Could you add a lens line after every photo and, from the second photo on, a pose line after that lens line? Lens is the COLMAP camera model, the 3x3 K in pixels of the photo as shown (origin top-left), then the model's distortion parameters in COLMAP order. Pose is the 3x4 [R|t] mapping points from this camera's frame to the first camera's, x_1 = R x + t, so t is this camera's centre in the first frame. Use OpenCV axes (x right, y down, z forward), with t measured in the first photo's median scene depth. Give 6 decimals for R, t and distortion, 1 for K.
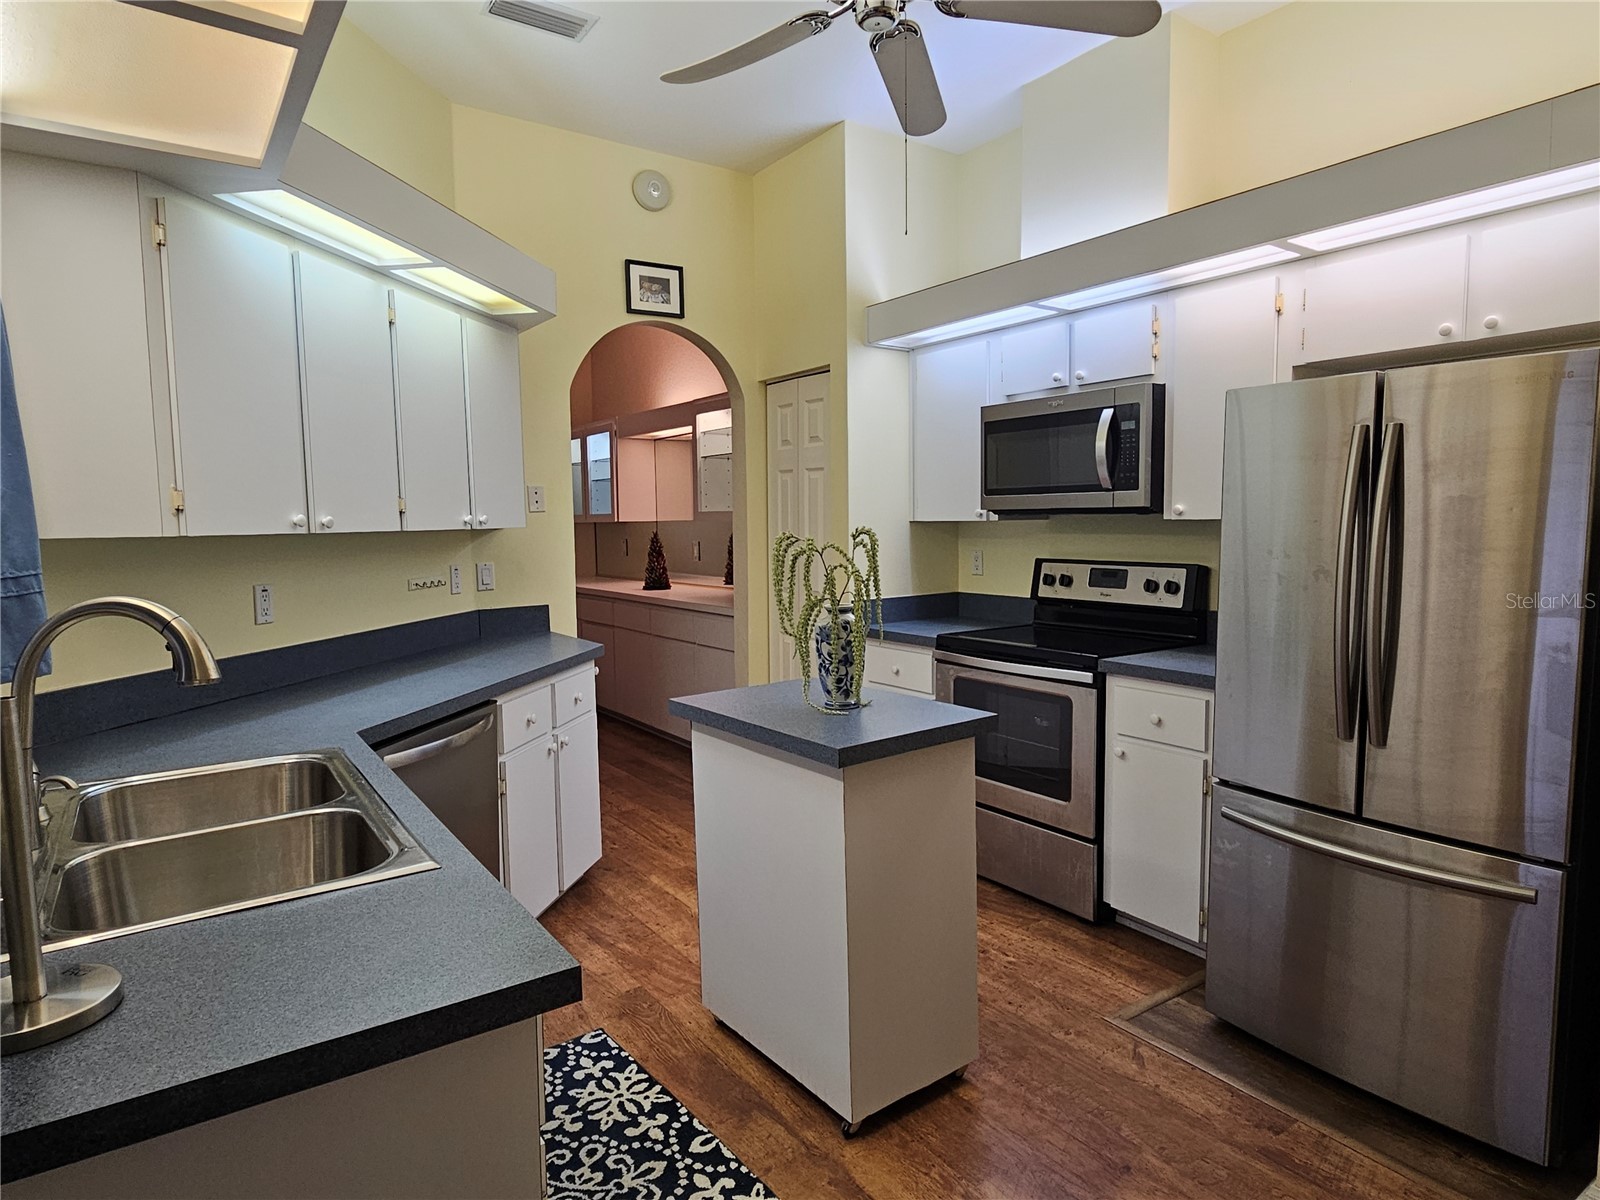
lens RADIAL K [[936.9, 0, 804.4], [0, 936.9, 601.2], [0, 0, 1]] dist [0.002324, -0.000437]
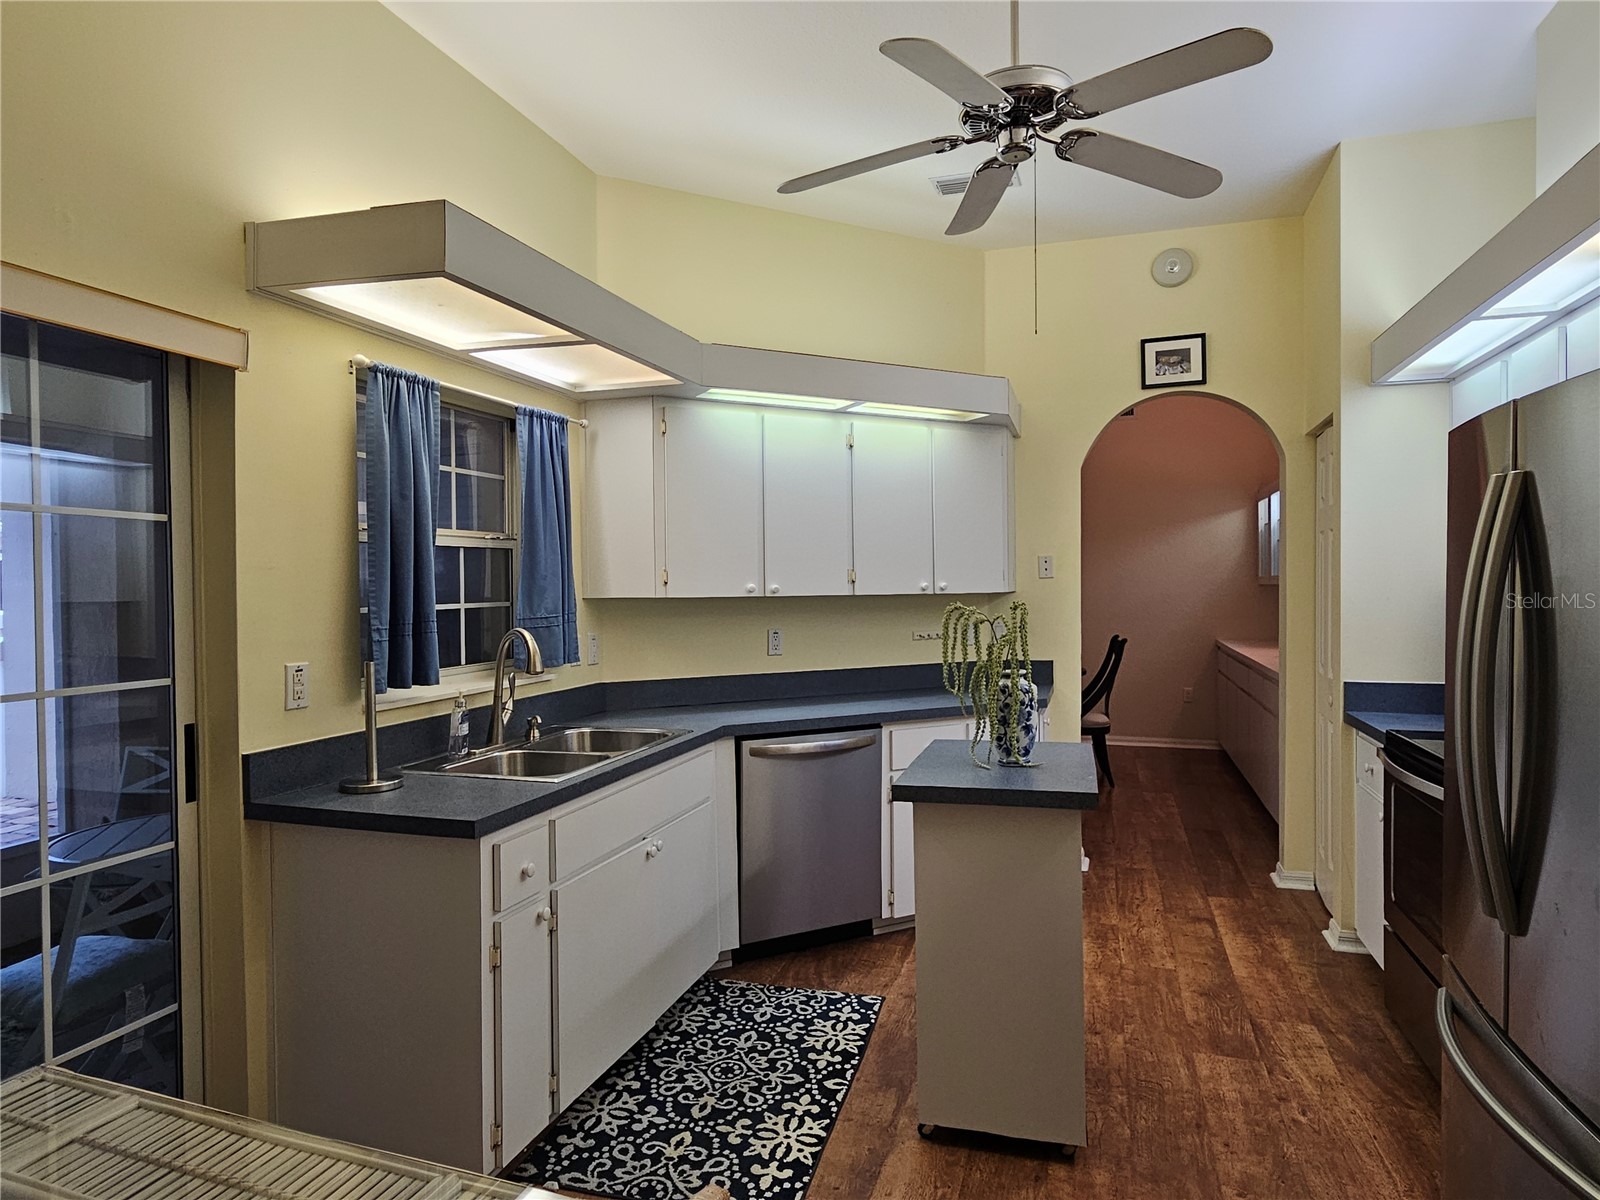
lens RADIAL K [[936.9, 0, 797.6], [0, 936.9, 603.0], [0, 0, 1]] dist [0.002324, -0.000437]
pose [[0.601302, 0.023975, -0.798662, 0.641930], [-0.068849, 0.997387, -0.021895, -0.028526], [0.796050, 0.068153, 0.601381, 0.114586]]
